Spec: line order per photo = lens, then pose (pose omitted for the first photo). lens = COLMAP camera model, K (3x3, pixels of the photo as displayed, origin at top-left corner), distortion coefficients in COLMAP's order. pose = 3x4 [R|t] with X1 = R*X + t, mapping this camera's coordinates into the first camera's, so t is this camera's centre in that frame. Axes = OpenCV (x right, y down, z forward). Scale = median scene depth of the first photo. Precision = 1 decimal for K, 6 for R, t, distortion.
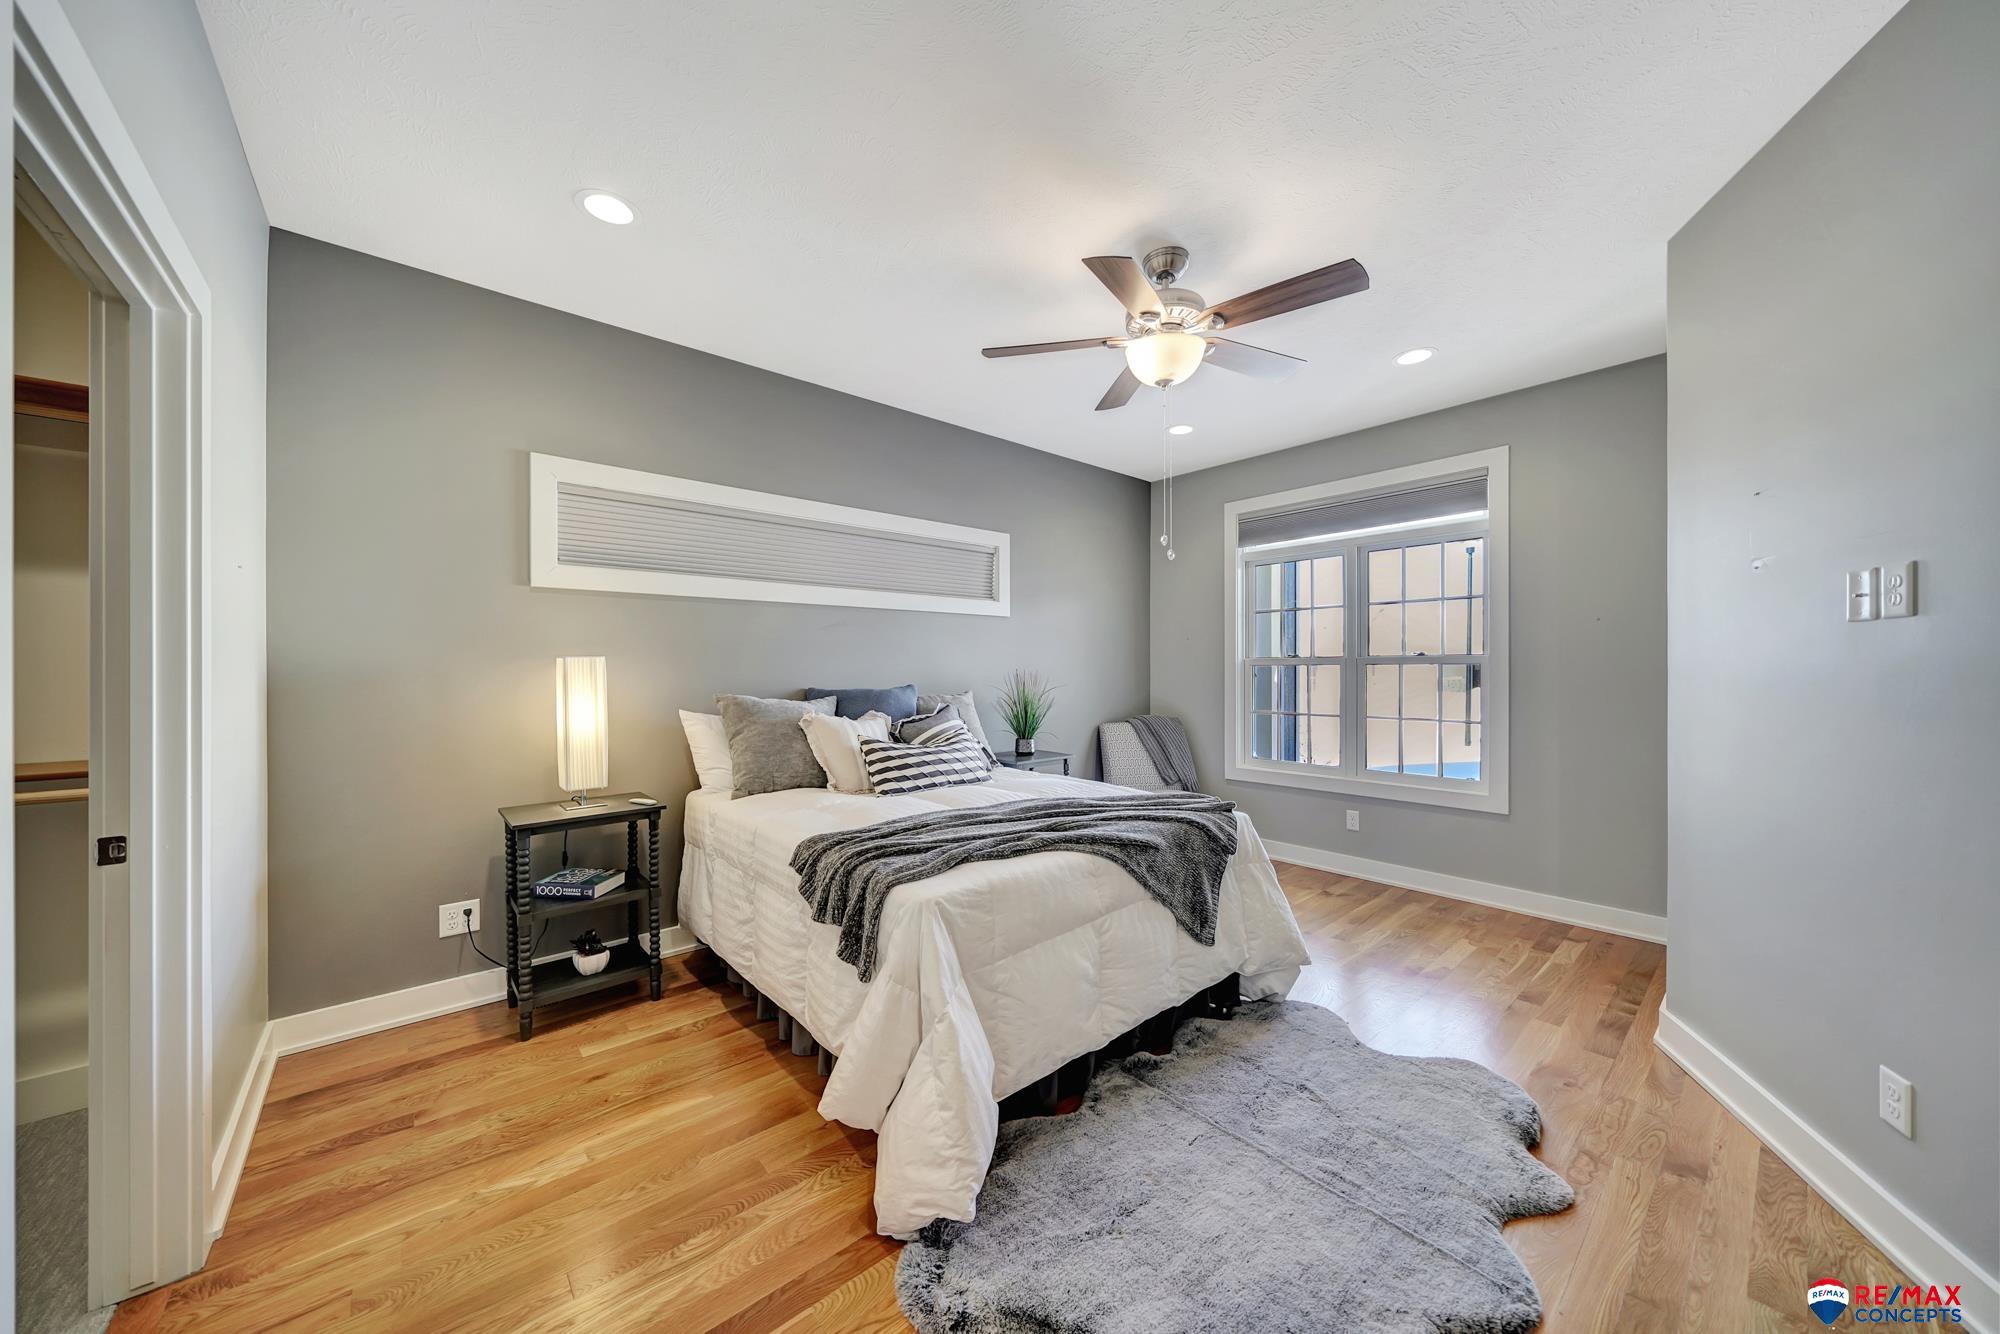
lens RADIAL K [[688.0, 0, 1080.9], [0, 688.0, 667.1], [0, 0, 1]] dist [-0.009047, -0.000047]
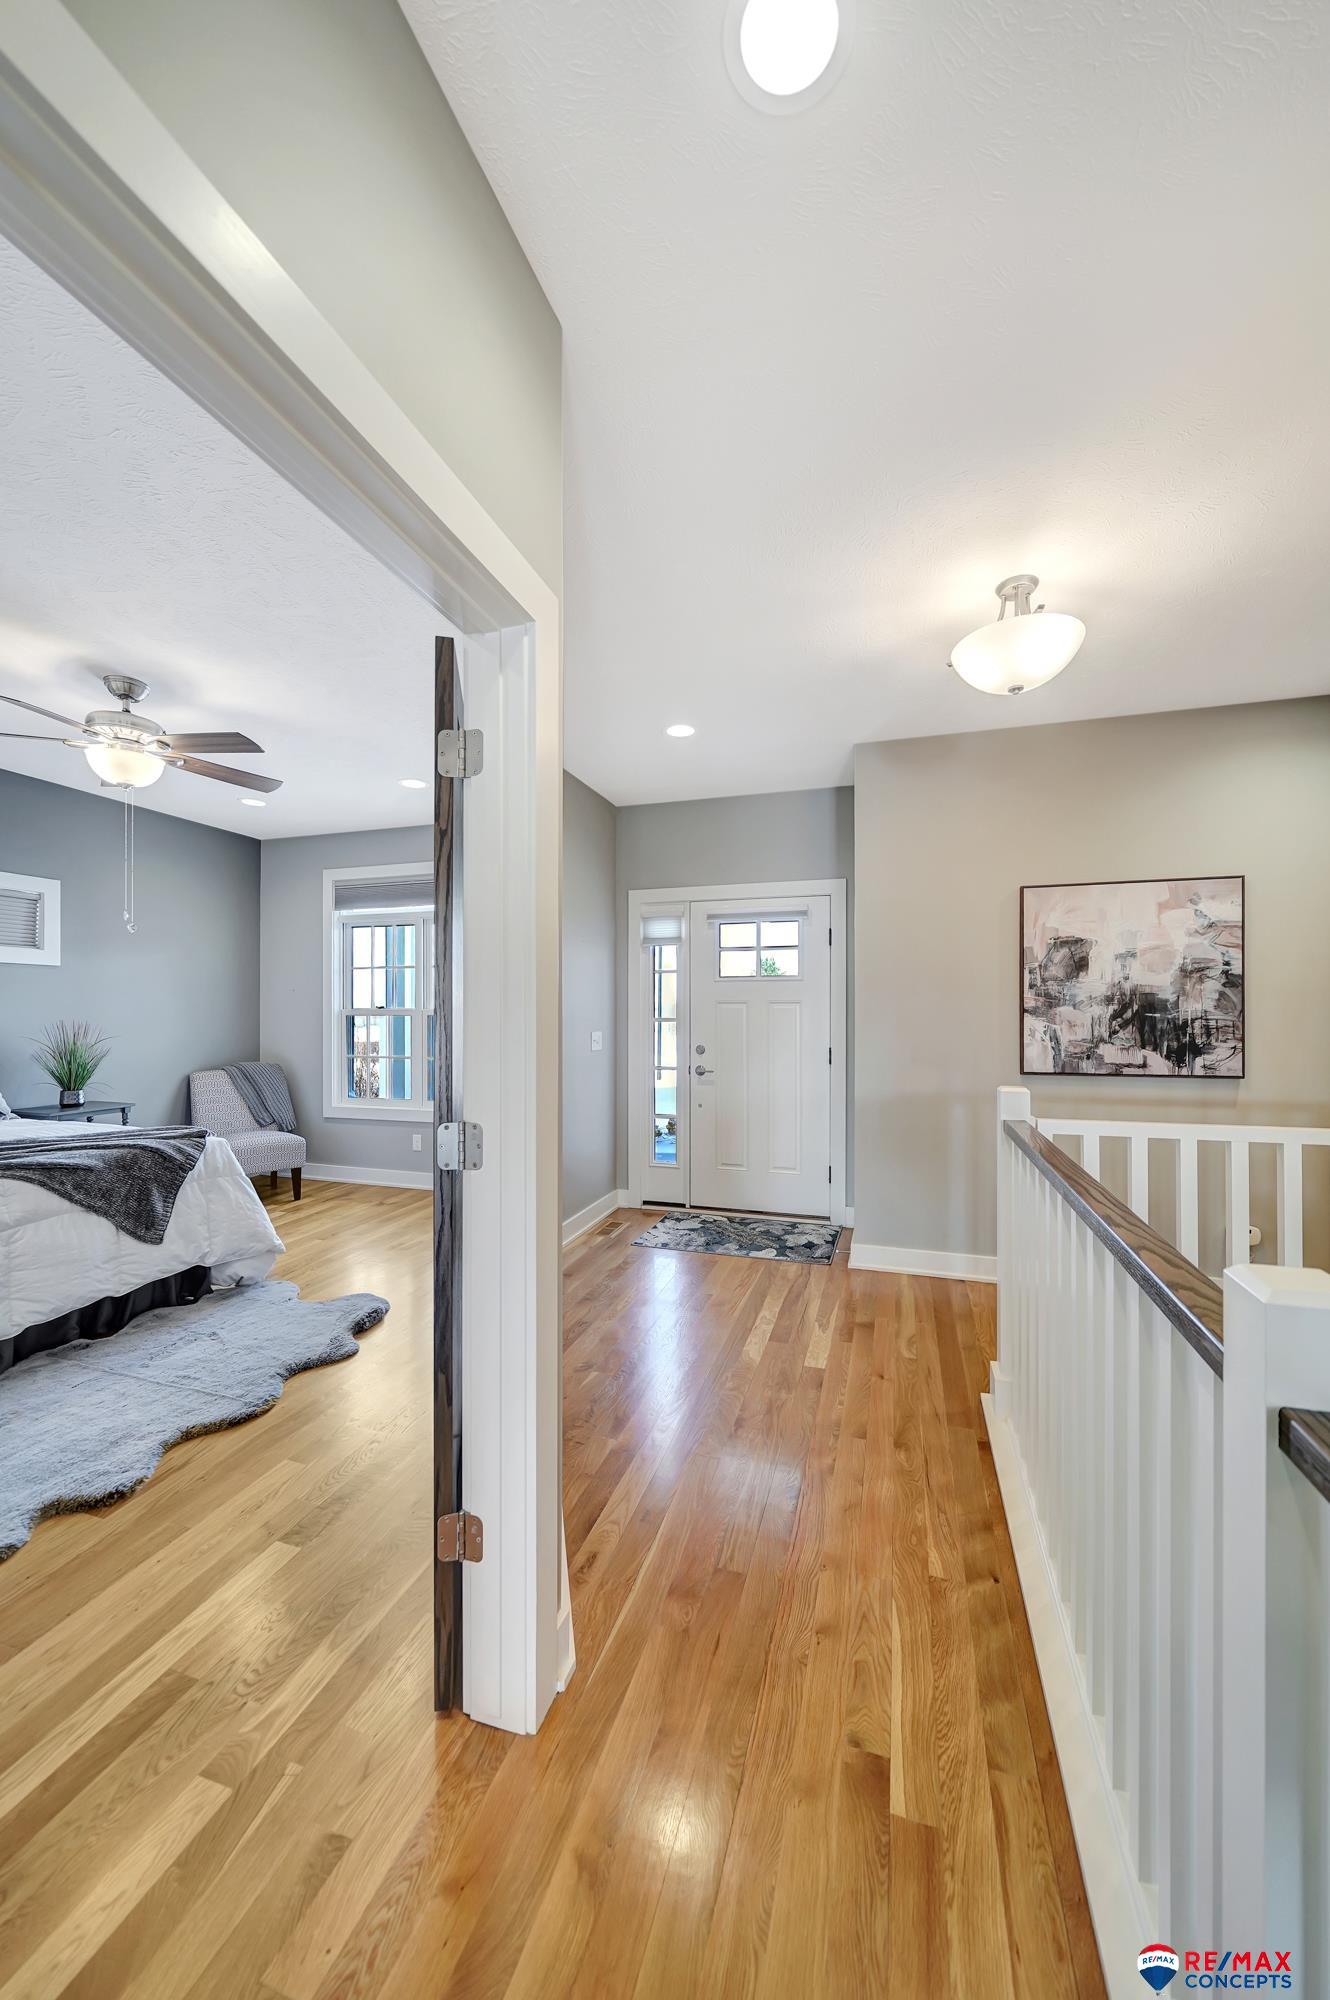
lens RADIAL K [[681.3, 0, 689.2], [0, 681.3, 1008.8], [0, 0, 1]] dist [-0.001722, -0.000042]
pose [[0.877968, 0.004286, 0.478700, 0.414010], [-0.002293, 0.999986, -0.004747, -0.018468], [-0.478713, 0.003070, 0.877966, -0.516684]]
